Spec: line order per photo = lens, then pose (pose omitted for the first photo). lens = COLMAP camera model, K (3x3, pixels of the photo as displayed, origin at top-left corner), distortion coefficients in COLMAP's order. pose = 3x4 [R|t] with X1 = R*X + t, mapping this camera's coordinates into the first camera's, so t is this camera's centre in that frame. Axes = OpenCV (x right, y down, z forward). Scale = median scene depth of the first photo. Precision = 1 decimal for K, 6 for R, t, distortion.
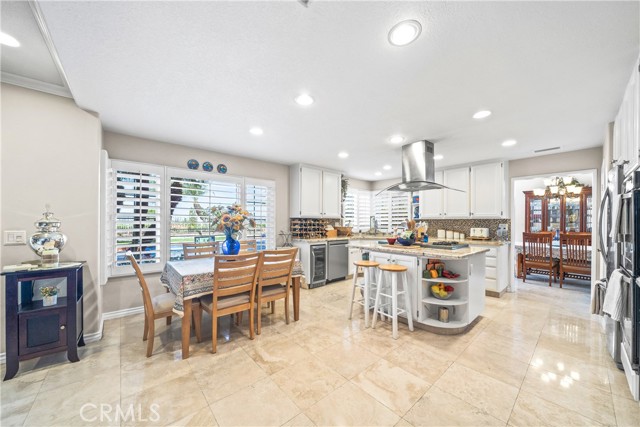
lens RADIAL K [[232.1, 0, 320.2], [0, 232.1, 220.2], [0, 0, 1]] dist [-0.000319, -0.000125]
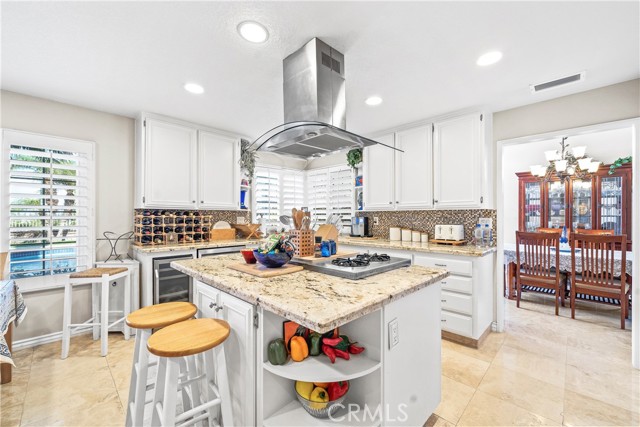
lens RADIAL K [[259.4, 0, 320.0], [0, 259.4, 213.5], [0, 0, 1]] dist [0.007383, 0.000119]
pose [[0.997269, -0.002939, 0.073801, 0.273446], [0.003357, 0.999979, -0.005538, 0.005807], [-0.073784, 0.005770, 0.997258, 0.314107]]
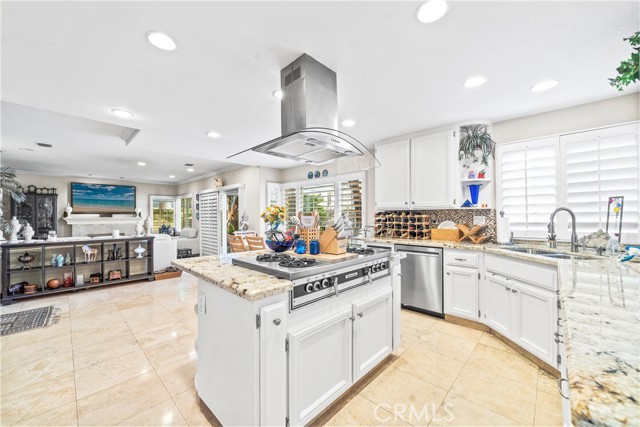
lens RADIAL K [[246.8, 0, 320.0], [0, 246.8, 213.5], [0, 0, 1]] dist [-0.000187, 0.000023]
pose [[0.085593, -0.013823, -0.996234, 0.714124], [0.010351, 0.999862, -0.012984, 0.008254], [0.996276, -0.009201, 0.085724, 0.699137]]
